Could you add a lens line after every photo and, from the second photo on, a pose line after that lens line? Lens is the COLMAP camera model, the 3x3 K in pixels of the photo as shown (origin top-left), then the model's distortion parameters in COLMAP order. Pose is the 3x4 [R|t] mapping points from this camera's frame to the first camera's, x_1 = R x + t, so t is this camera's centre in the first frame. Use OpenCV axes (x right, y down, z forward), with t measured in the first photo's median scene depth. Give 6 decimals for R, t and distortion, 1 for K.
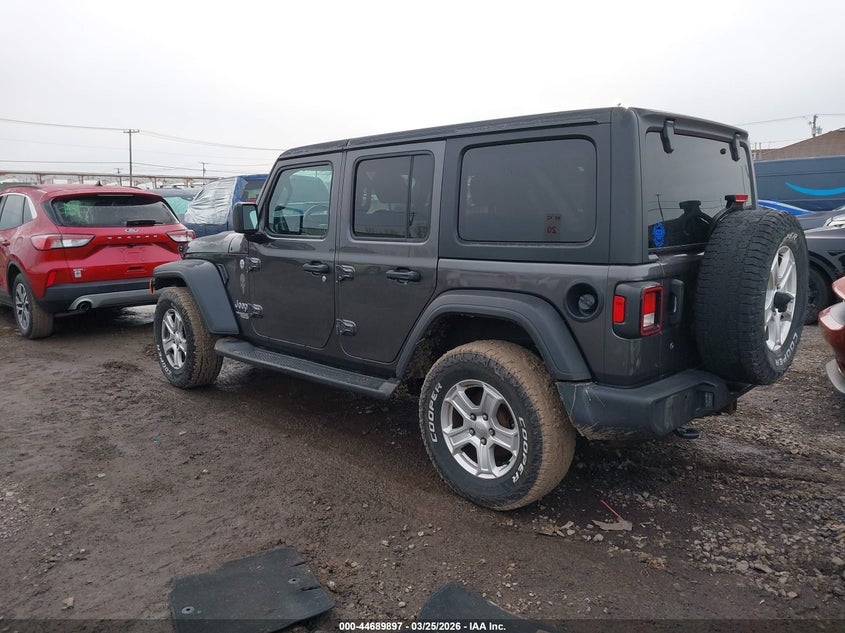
lens RADIAL K [[658.8, 0, 425.9], [0, 658.8, 314.1], [0, 0, 1]] dist [0.002629, -0.000653]
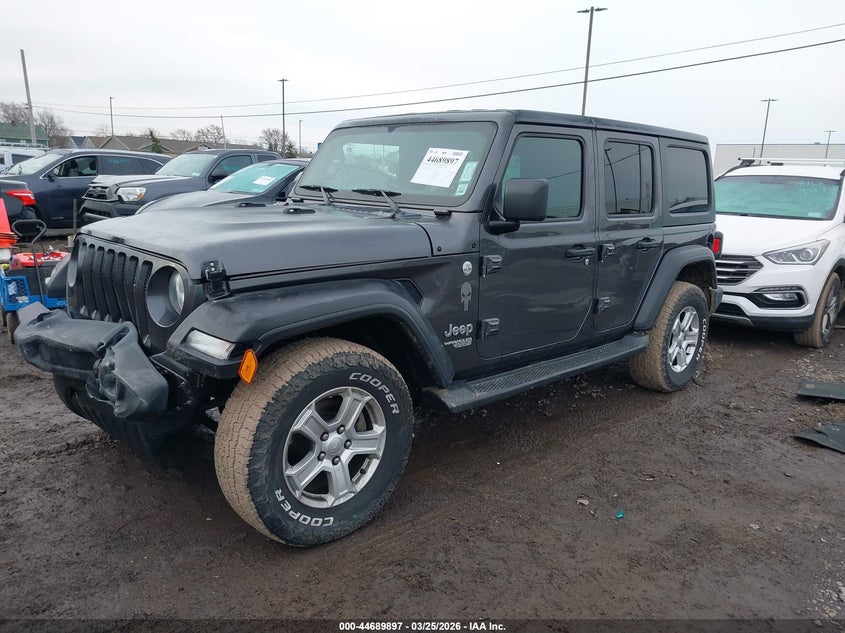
lens RADIAL K [[658.8, 0, 425.9], [0, 658.8, 314.1], [0, 0, 1]] dist [0.002629, -0.000653]
pose [[0.046779, -0.155319, 0.986756, -0.997409], [0.171178, 0.974471, 0.145271, -0.140325], [-0.984129, 0.162115, 0.072172, 1.033509]]
